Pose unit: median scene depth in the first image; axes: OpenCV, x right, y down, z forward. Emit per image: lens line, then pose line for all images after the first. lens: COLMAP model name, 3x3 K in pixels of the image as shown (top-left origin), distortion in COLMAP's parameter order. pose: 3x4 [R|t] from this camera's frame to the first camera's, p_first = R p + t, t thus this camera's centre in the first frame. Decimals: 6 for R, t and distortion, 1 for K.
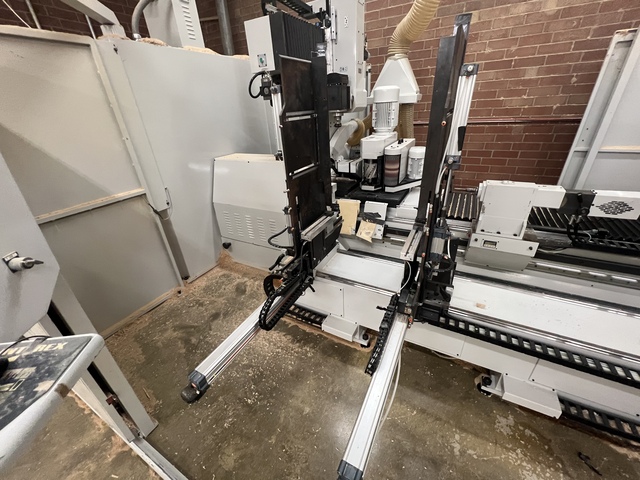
lens RADIAL K [[256.7, 0, 320.5], [0, 256.7, 239.0], [0, 0, 1]] dist [-0.001536, -0.000384]
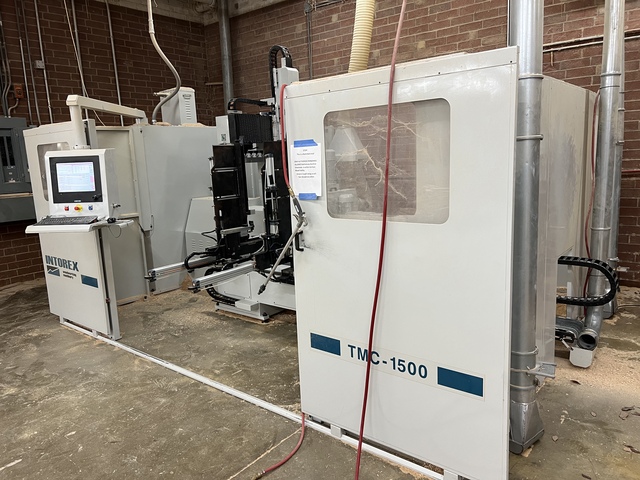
lens RADIAL K [[485.0, 0, 321.8], [0, 485.0, 240.0], [0, 0, 1]] dist [0.046851, -0.054017]
pose [[0.981720, 0.042217, -0.185589, 0.784027], [-0.094486, 0.954552, -0.282670, 0.584075], [0.165221, 0.295038, 0.941092, -1.276868]]
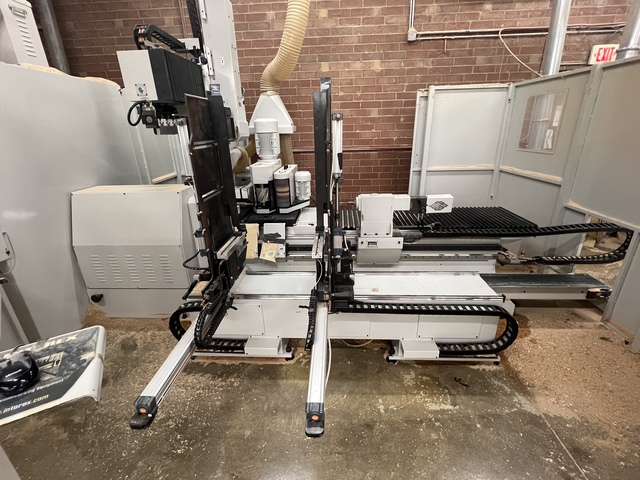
lens RADIAL K [[293.2, 0, 320.1], [0, 293.2, 240.3], [0, 0, 1]] dist [-0.003205, 0.000604]
pose [[0.905471, -0.124690, 0.405678, -0.109122], [0.175630, 0.980269, -0.090707, 0.067729], [-0.386363, 0.153381, 0.909504, -0.149467]]
